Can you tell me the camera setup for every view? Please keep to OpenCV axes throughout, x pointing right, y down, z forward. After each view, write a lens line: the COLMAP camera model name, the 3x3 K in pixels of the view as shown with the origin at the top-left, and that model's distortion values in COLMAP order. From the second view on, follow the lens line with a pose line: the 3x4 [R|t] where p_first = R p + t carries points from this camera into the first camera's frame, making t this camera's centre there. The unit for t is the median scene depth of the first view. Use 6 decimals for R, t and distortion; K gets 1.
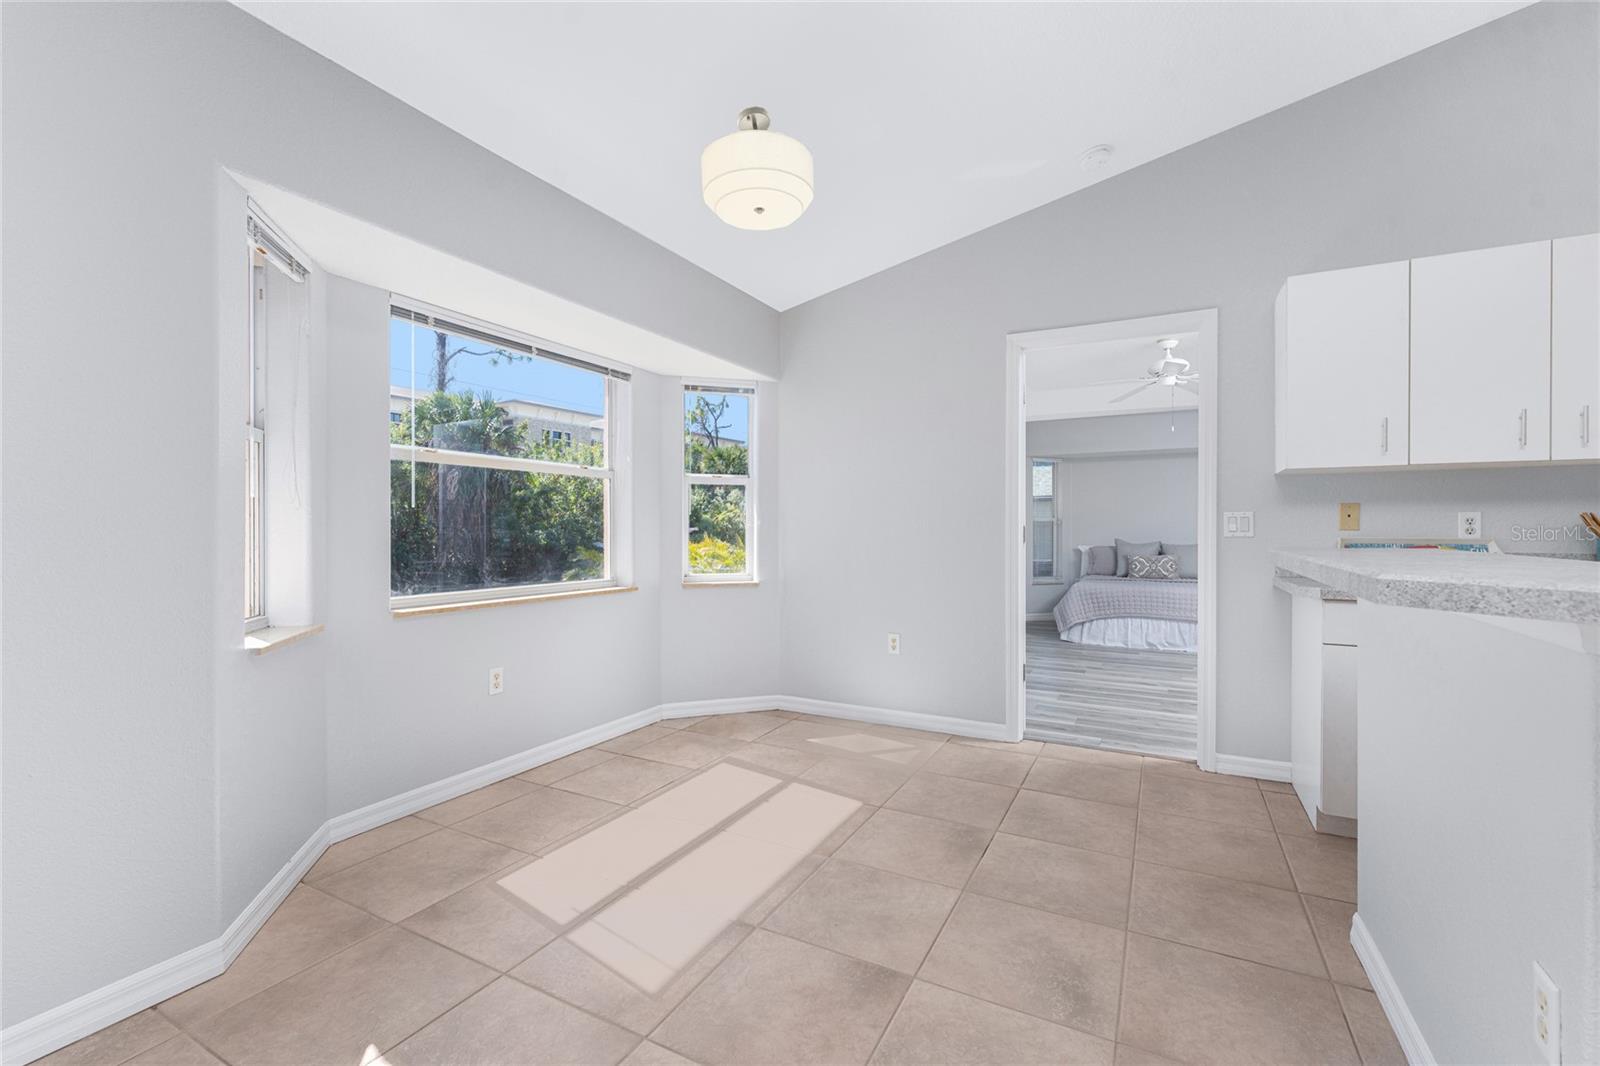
lens RADIAL K [[669.6, 0, 820.1], [0, 669.6, 531.7], [0, 0, 1]] dist [-0.000365, -0.000204]
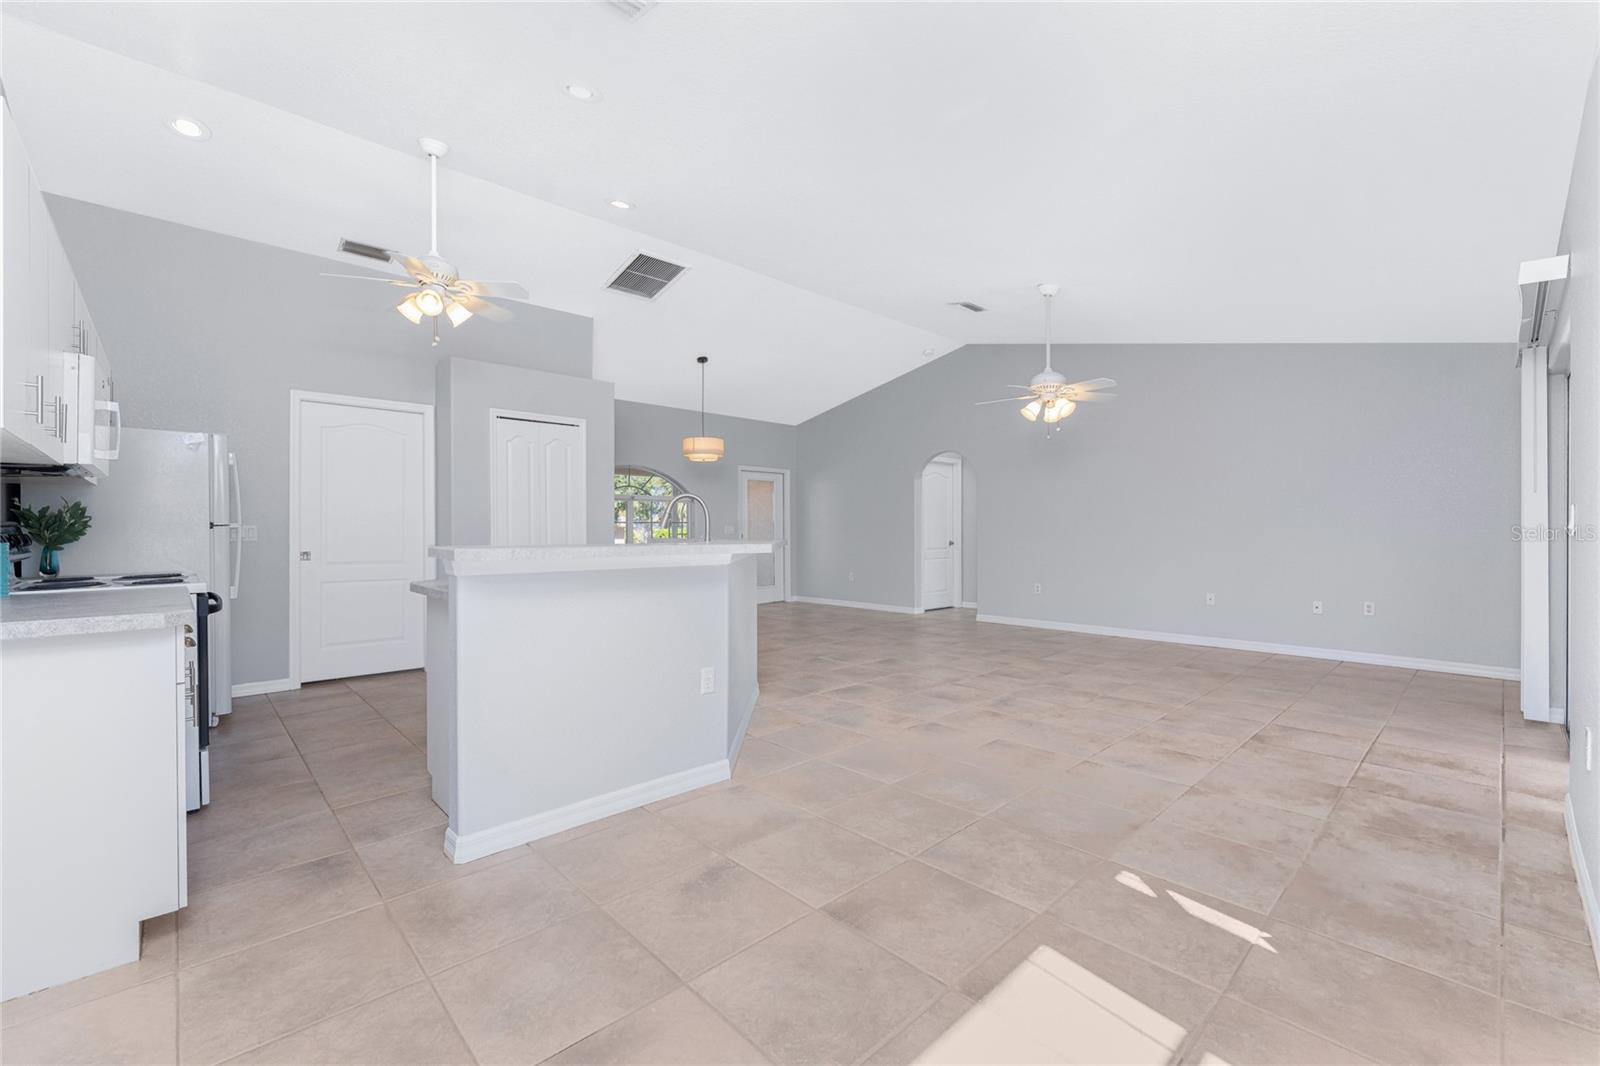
lens RADIAL K [[665.9, 0, 804.1], [0, 665.9, 526.4], [0, 0, 1]] dist [-0.003517, -0.000237]
pose [[-0.945025, 0.005448, 0.326952, -0.095446], [0.004695, 0.999984, -0.003091, -0.001926], [-0.326963, -0.001386, -0.945036, 0.900678]]
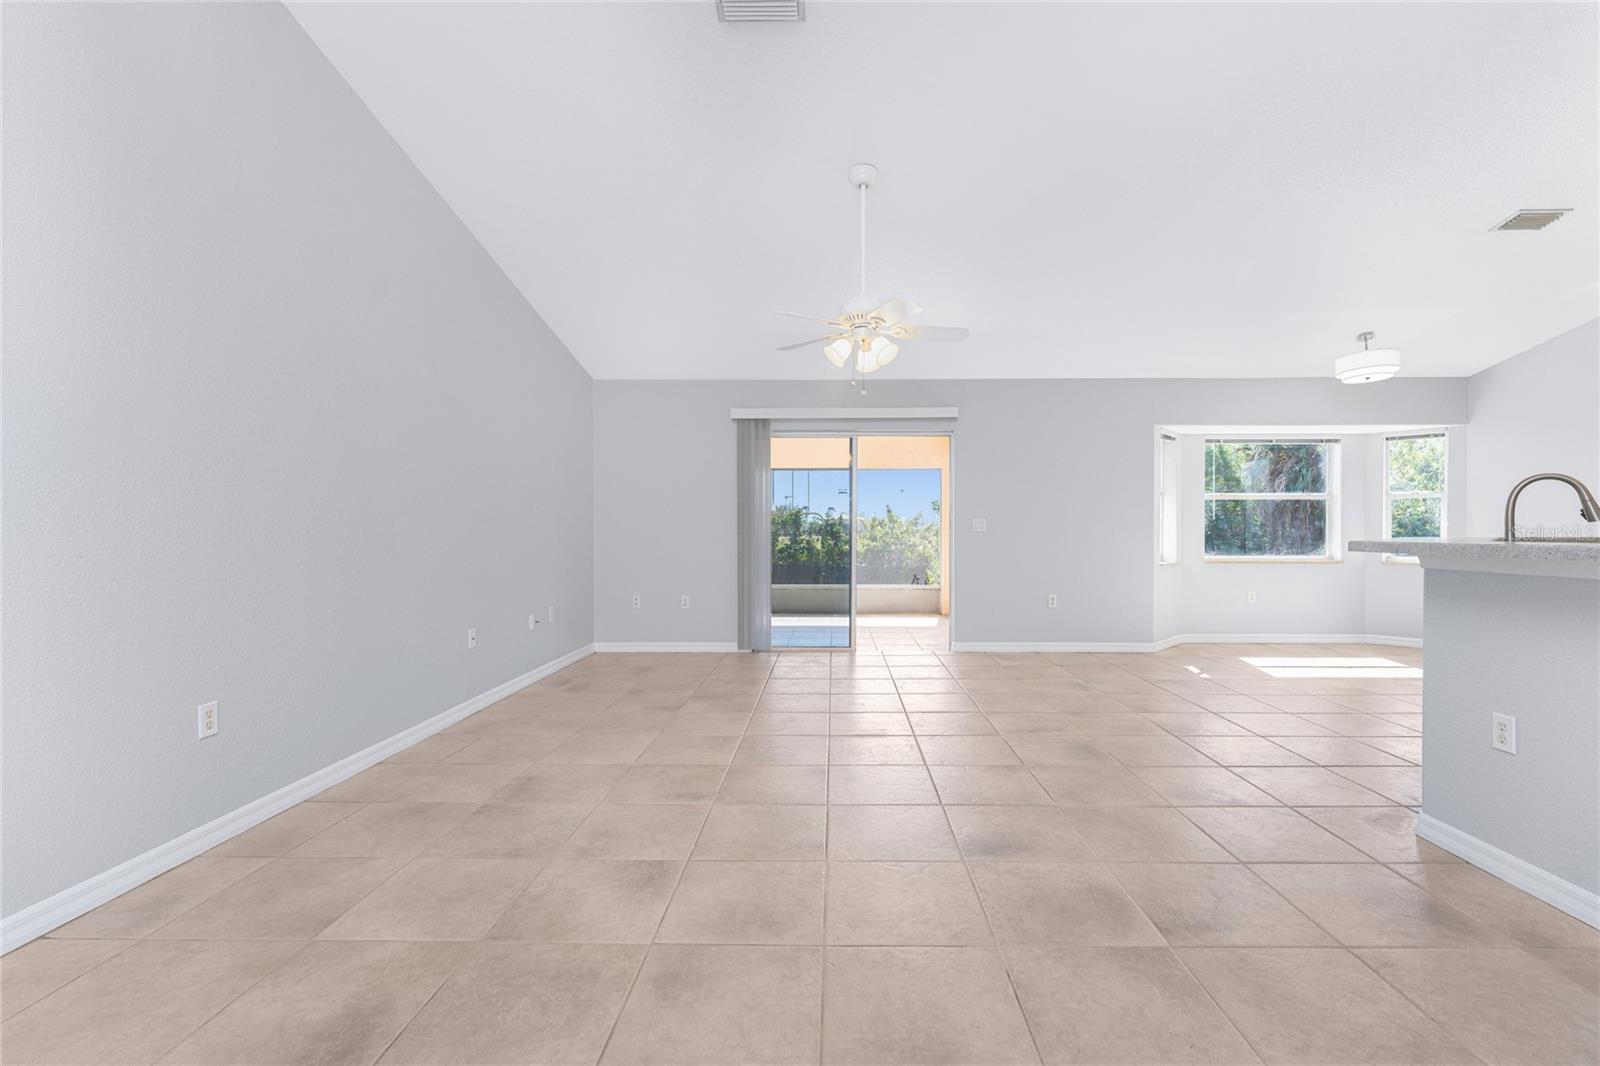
lens RADIAL K [[684.7, 0, 822.3], [0, 684.7, 538.7], [0, 0, 1]] dist [-0.002028, -0.000186]
pose [[0.442614, 0.010550, -0.896650, 0.680714], [-0.001764, 0.999939, 0.010895, 0.006830], [0.896711, -0.003241, 0.442605, -0.944698]]
